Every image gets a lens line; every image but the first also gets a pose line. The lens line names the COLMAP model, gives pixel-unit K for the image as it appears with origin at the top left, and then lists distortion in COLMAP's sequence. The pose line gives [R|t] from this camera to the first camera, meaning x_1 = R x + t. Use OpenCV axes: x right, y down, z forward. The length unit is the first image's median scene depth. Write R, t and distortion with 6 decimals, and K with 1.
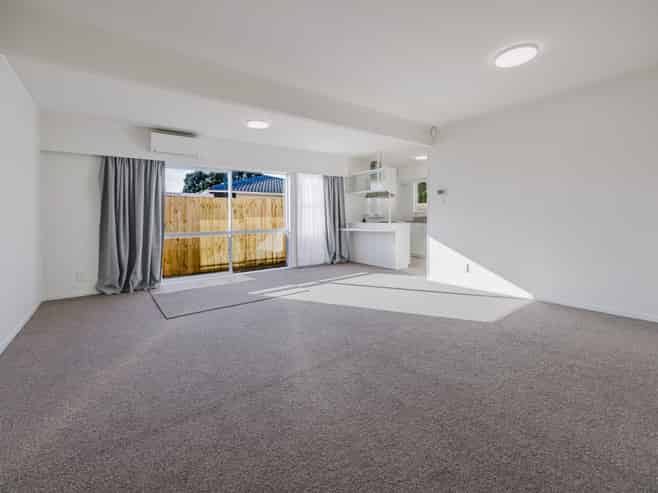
lens RADIAL K [[294.1, 0, 331.4], [0, 294.1, 230.1], [0, 0, 1]] dist [-0.001429, -0.000612]
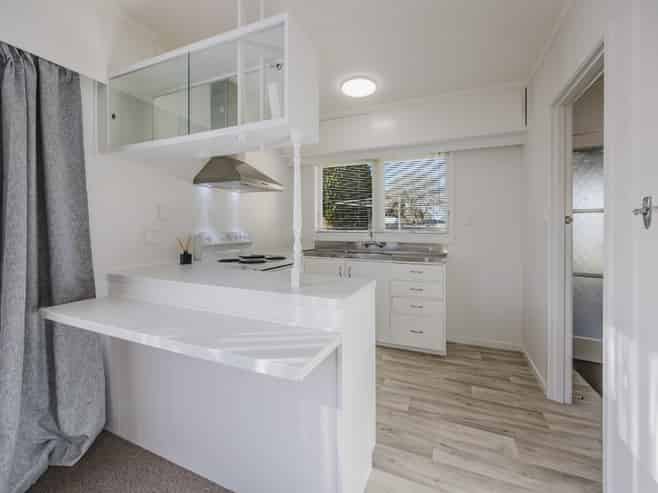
lens RADIAL K [[294.1, 0, 331.4], [0, 294.1, 230.1], [0, 0, 1]] dist [-0.001429, -0.000612]
pose [[0.876872, 0.005501, 0.480692, 0.107232], [0.020552, 0.998591, -0.048918, -0.047120], [-0.480284, 0.052774, 0.875524, 0.742378]]
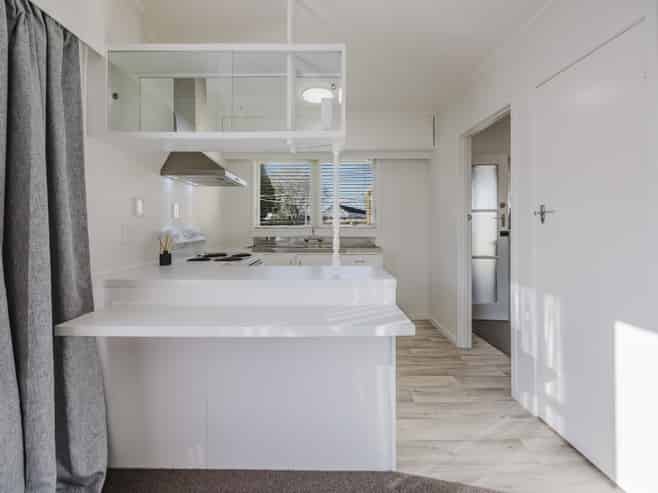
lens RADIAL K [[303.8, 0, 331.2], [0, 303.8, 222.7], [0, 0, 1]] dist [0.001026, 0.000373]
pose [[0.595539, 0.007853, 0.803288, -0.019589], [0.046967, 0.997901, -0.044575, -0.049522], [-0.801953, 0.064274, 0.593920, 0.791799]]
